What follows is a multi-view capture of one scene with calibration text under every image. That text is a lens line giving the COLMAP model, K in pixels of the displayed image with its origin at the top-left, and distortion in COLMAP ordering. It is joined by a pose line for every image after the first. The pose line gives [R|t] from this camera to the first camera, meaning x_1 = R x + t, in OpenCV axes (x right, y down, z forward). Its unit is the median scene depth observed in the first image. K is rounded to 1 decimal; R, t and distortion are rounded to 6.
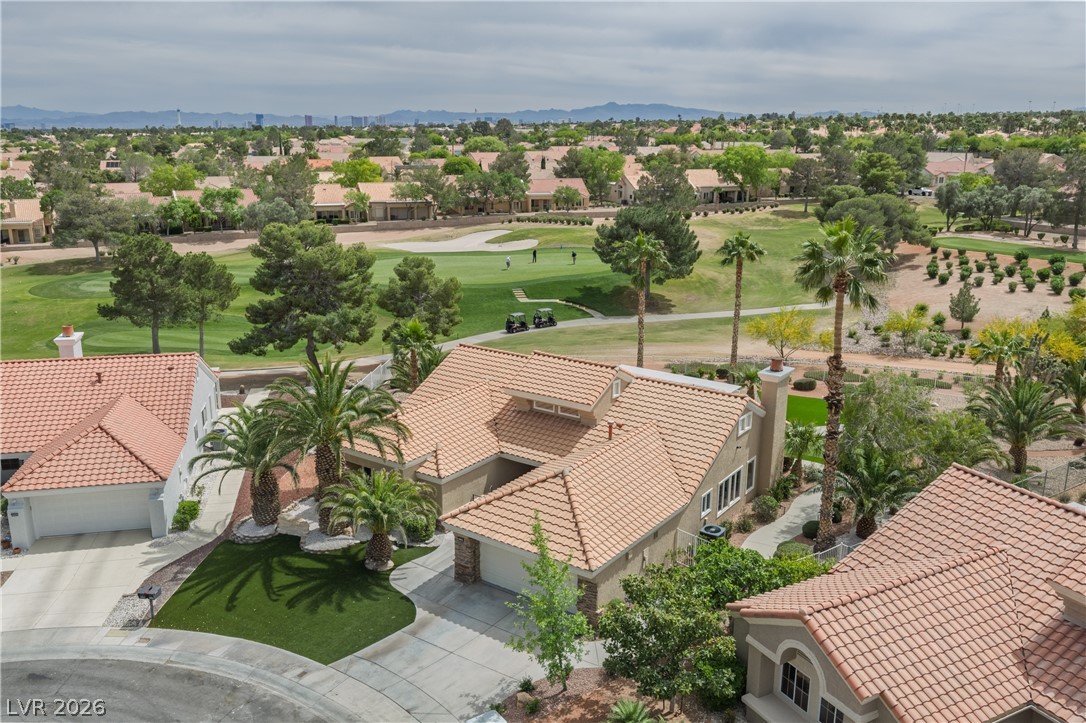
lens RADIAL K [[886.1, 0, 543.0], [0, 886.1, 361.5], [0, 0, 1]] dist [0.015880, -0.010430]
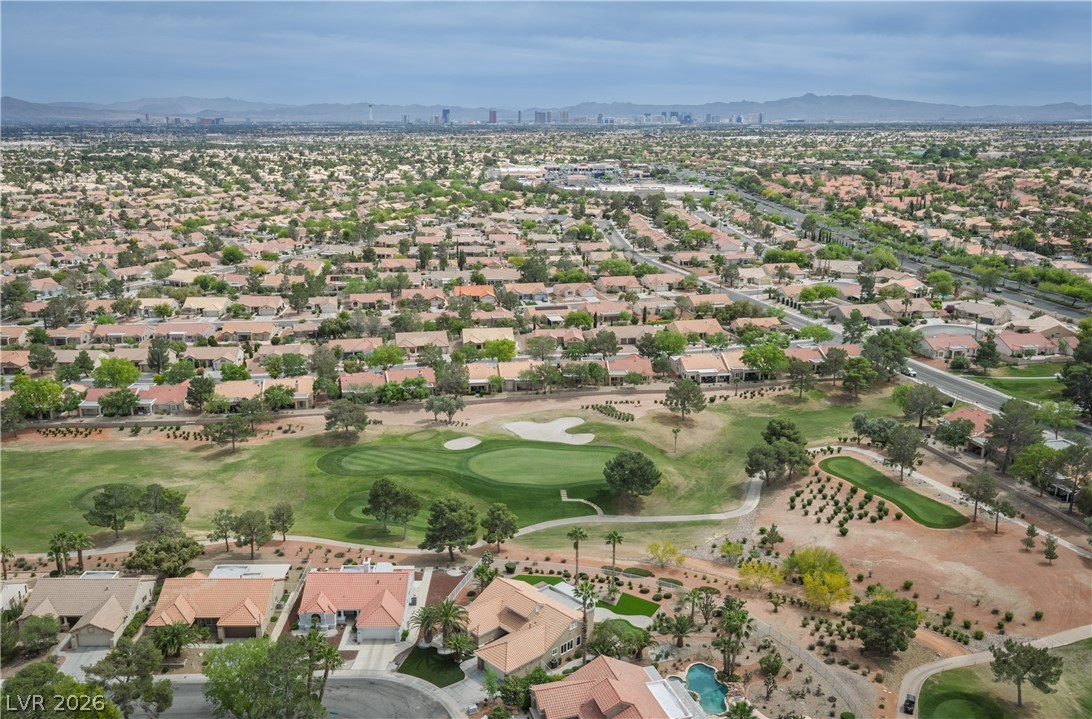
lens RADIAL K [[867.6, 0, 549.5], [0, 867.6, 364.2], [0, 0, 1]] dist [0.026027, -0.035264]
pose [[0.983383, 0.054196, -0.173265, 0.650892], [-0.057783, 0.998205, -0.015725, -0.840081], [0.172102, 0.025475, 0.984750, -2.181382]]
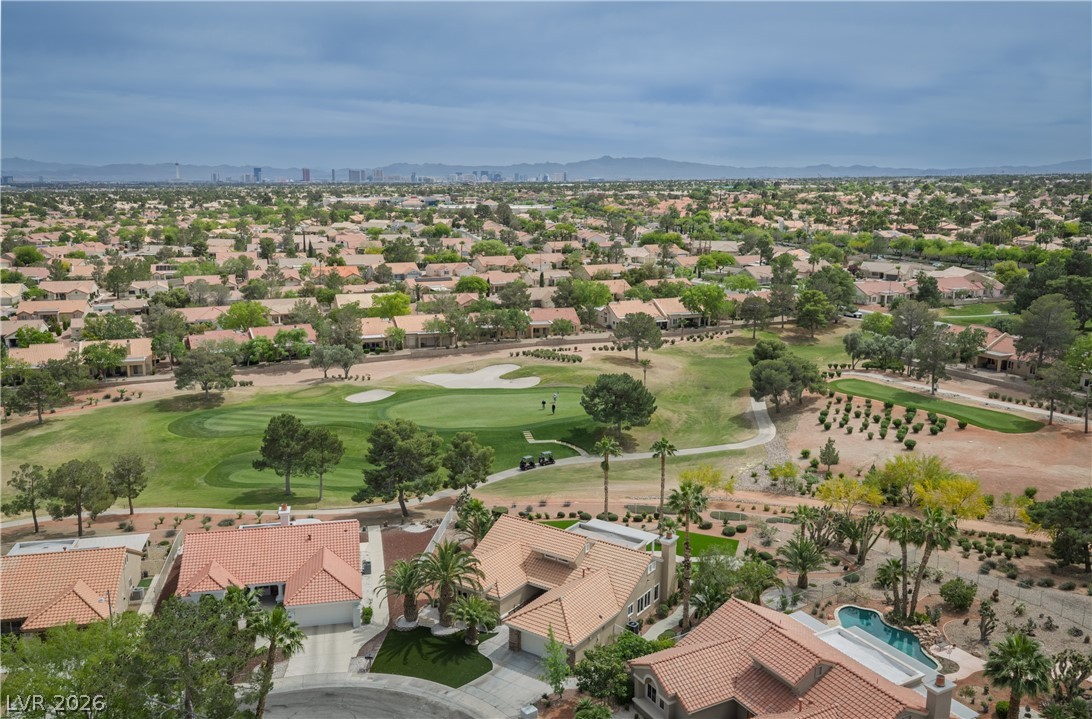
lens RADIAL K [[867.6, 0, 549.5], [0, 867.6, 364.2], [0, 0, 1]] dist [0.026027, -0.035264]
pose [[0.999928, -0.000059, 0.012031, -0.024679], [0.000812, 0.998037, -0.062621, -0.269621], [-0.012004, 0.062626, 0.997965, -0.990970]]
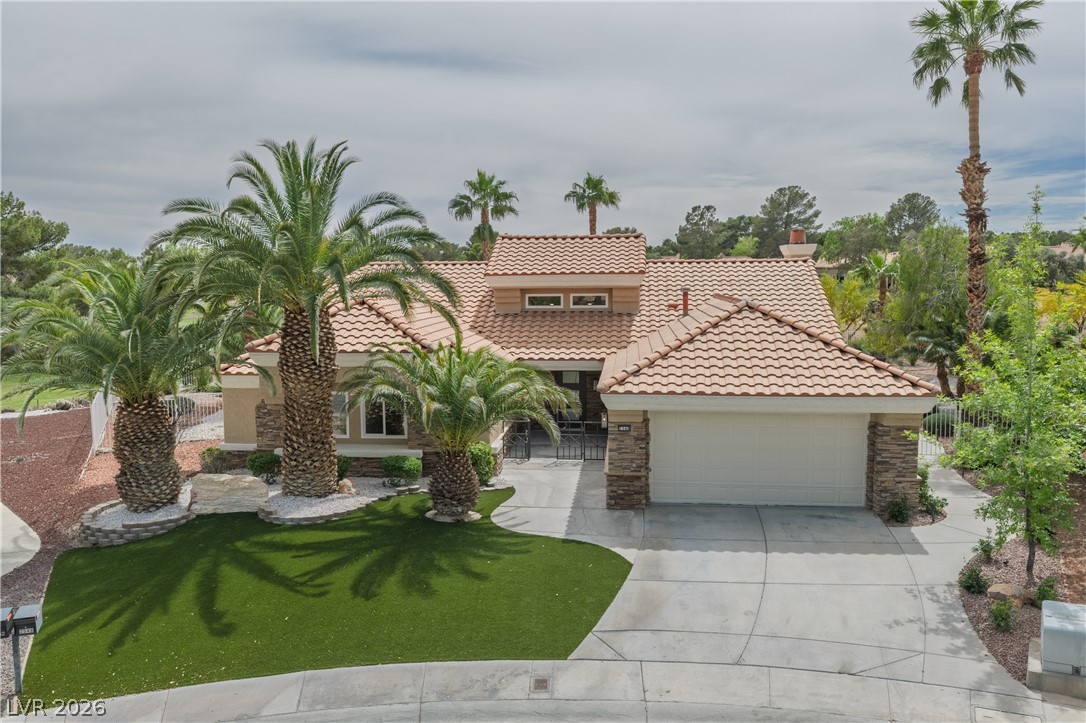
lens RADIAL K [[886.1, 0, 543.0], [0, 886.1, 361.5], [0, 0, 1]] dist [0.015880, -0.010430]
pose [[0.866076, -0.053977, 0.496989, -0.365650], [0.132766, 0.983288, -0.124572, 0.193623], [-0.481959, 0.173872, 0.858769, 0.462871]]
